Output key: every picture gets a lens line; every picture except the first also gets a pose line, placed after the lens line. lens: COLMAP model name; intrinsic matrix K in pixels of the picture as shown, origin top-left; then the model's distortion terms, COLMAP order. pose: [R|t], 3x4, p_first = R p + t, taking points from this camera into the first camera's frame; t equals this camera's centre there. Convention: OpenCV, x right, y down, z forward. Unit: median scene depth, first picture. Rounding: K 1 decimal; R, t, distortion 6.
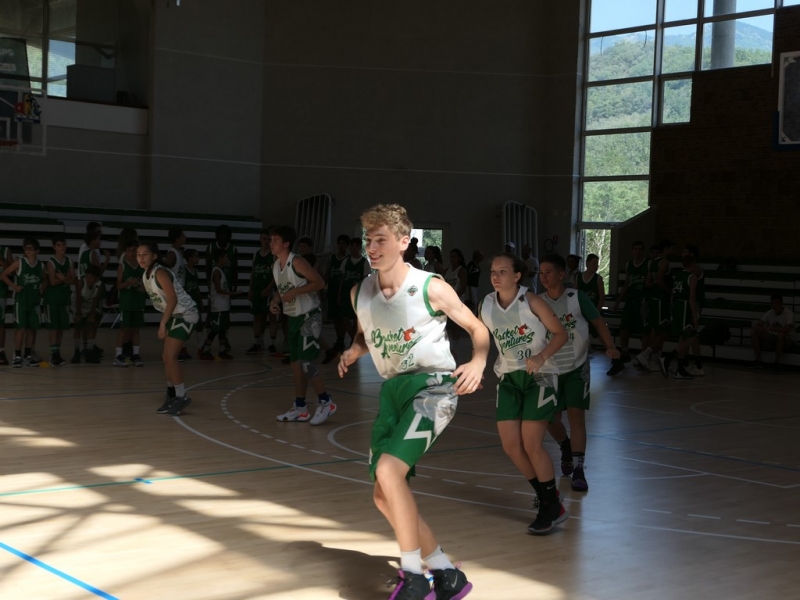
lens RADIAL K [[1319.2, 0, 400.0], [0, 1319.2, 300.0], [0, 0, 1]] dist [0.014235, 0.014256]
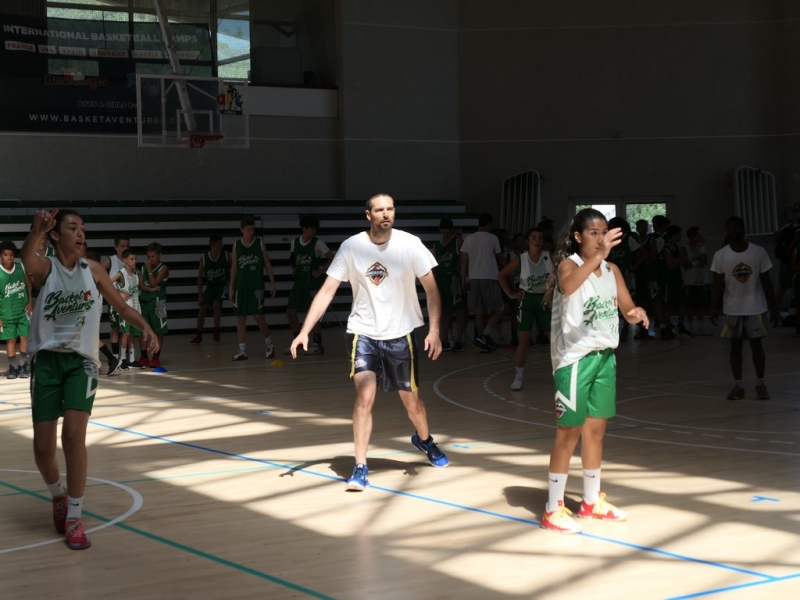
lens RADIAL K [[1625.7, 0, 400.0], [0, 1625.7, 300.0], [0, 0, 1]] dist [0.038023, -0.113982]
pose [[0.992328, -0.048264, -0.113821, -0.025990], [0.048332, 0.998829, -0.002169, 0.006228], [0.113792, -0.003349, 0.993499, -0.119490]]
